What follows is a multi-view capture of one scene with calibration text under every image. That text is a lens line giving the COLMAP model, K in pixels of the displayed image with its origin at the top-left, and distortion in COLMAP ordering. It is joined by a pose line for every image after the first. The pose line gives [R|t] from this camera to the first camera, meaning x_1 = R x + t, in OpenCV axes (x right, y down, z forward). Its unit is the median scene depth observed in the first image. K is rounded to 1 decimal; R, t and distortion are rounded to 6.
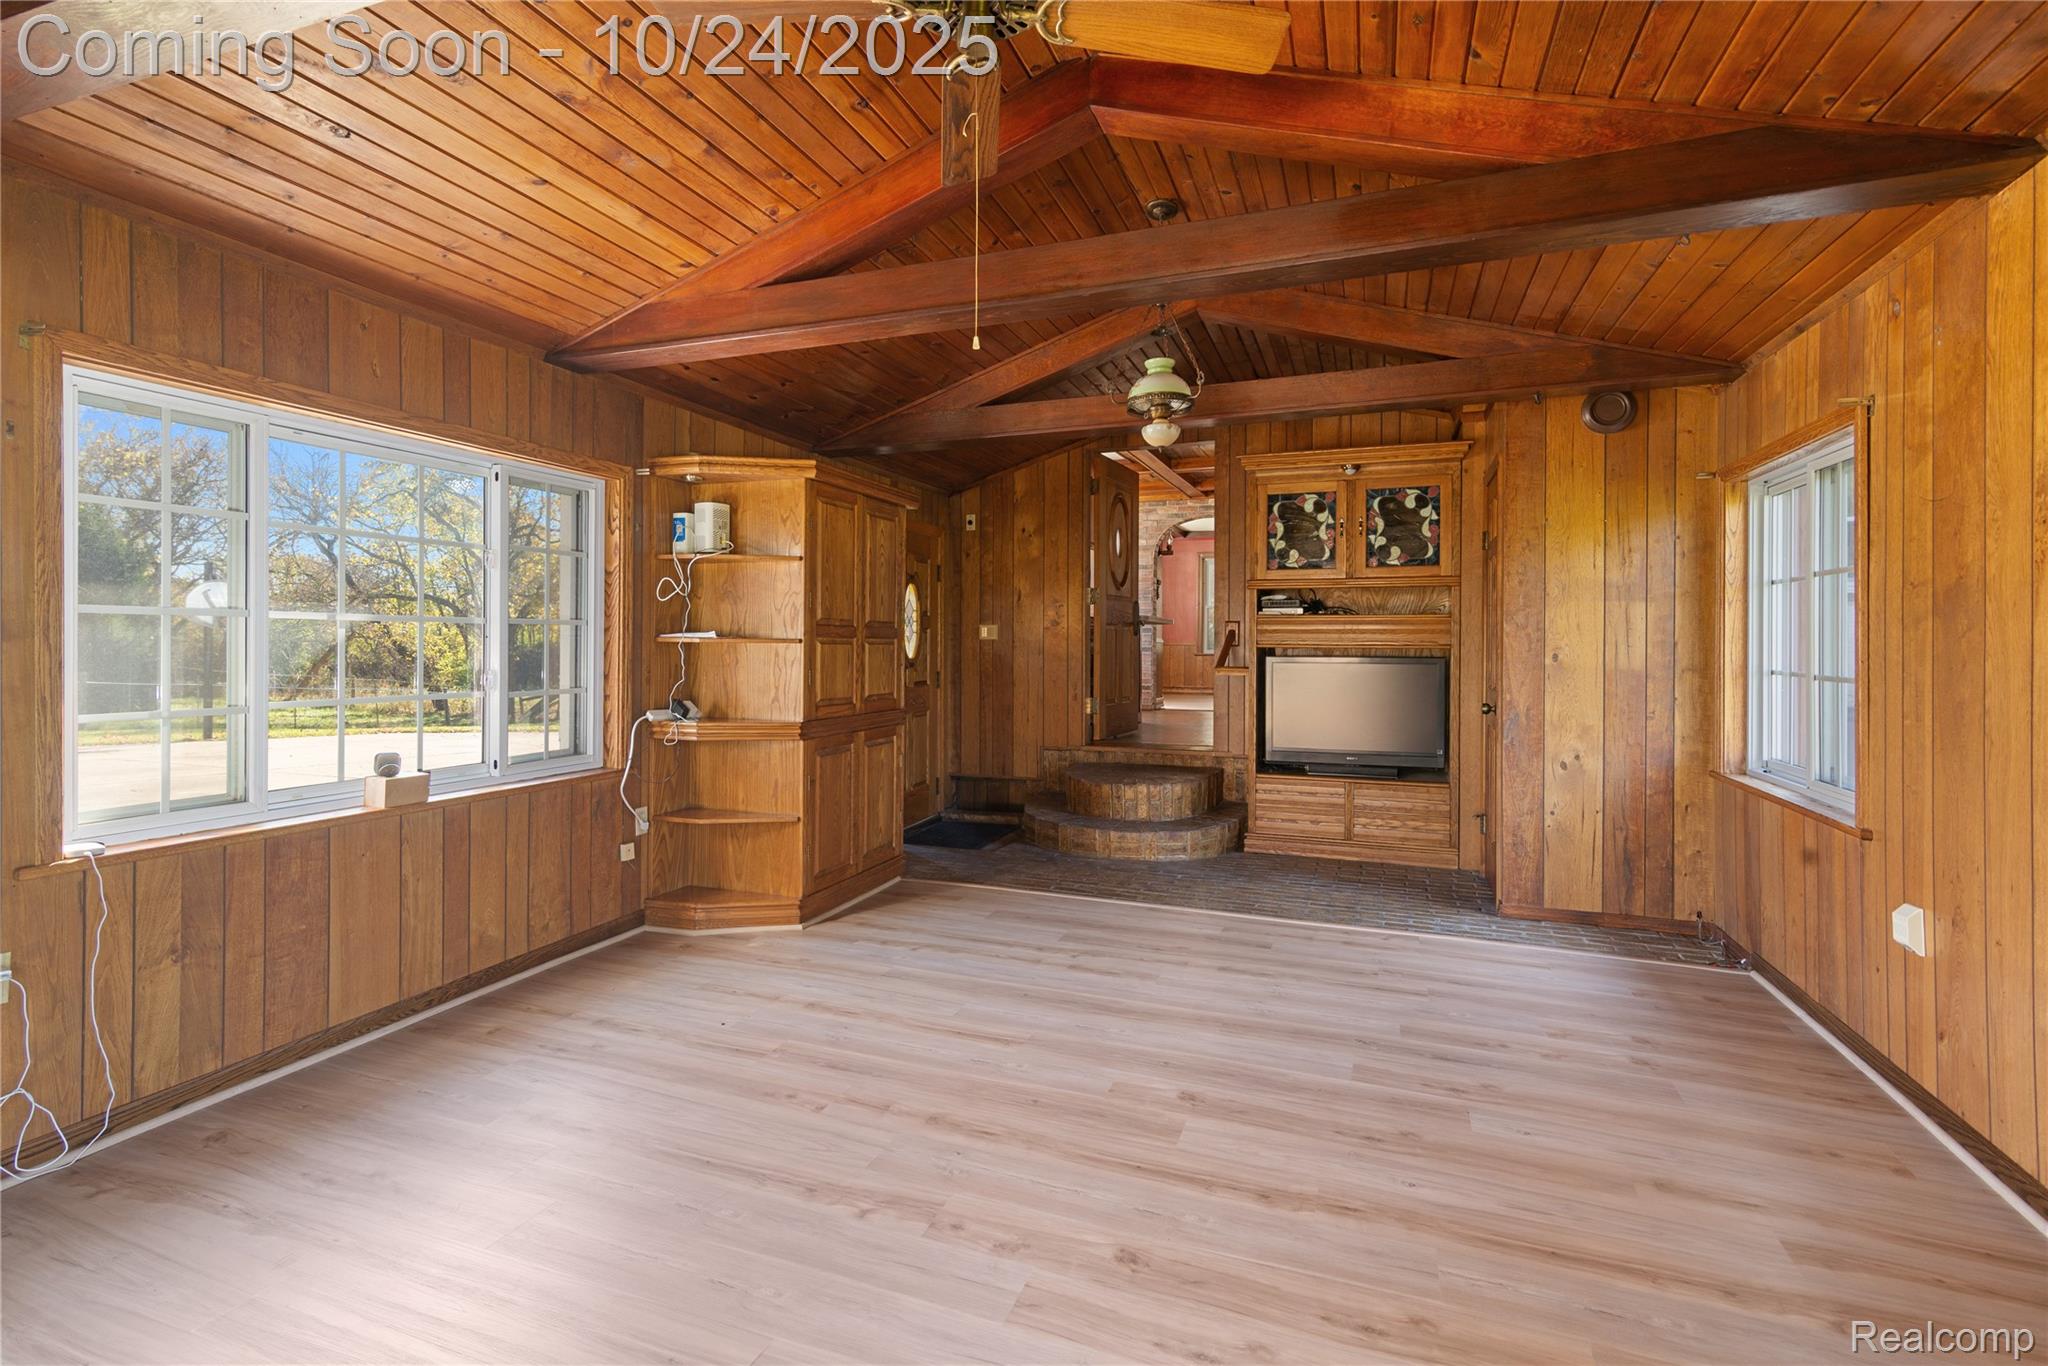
lens RADIAL K [[1035.0, 0, 1008.4], [0, 1035.0, 650.1], [0, 0, 1]] dist [0.020150, 0.000444]
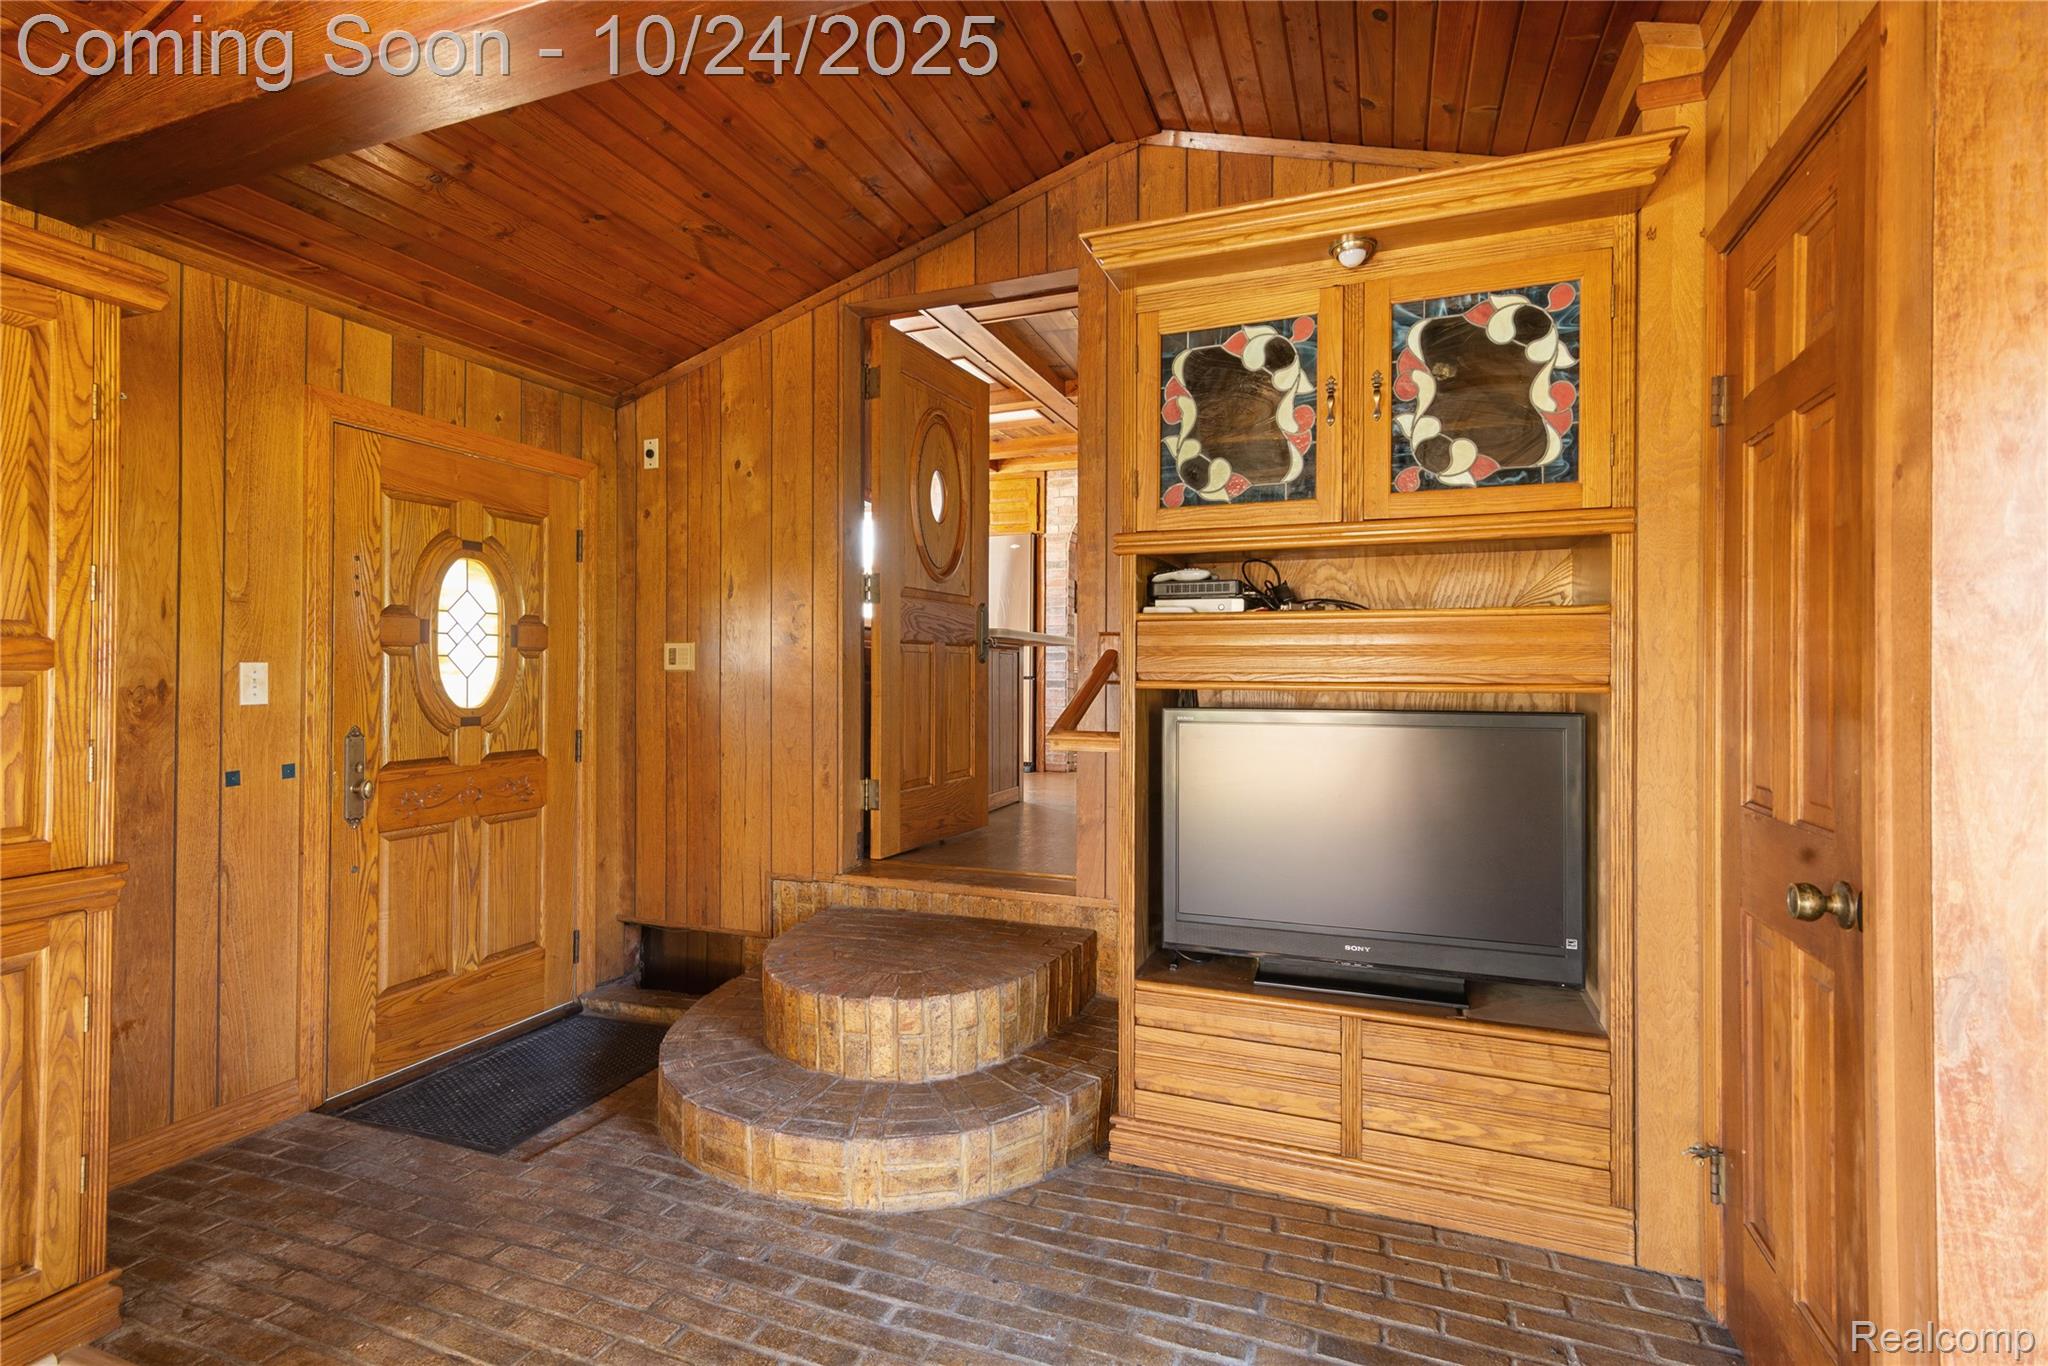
lens RADIAL K [[1035.0, 0, 1006.5], [0, 1035.0, 671.5], [0, 0, 1]] dist [0.020150, 0.000444]
pose [[0.999971, 0.000445, -0.007595, 0.190239], [-0.000519, 0.999952, -0.009780, -0.005448], [0.007590, 0.009784, 0.999923, 0.571303]]
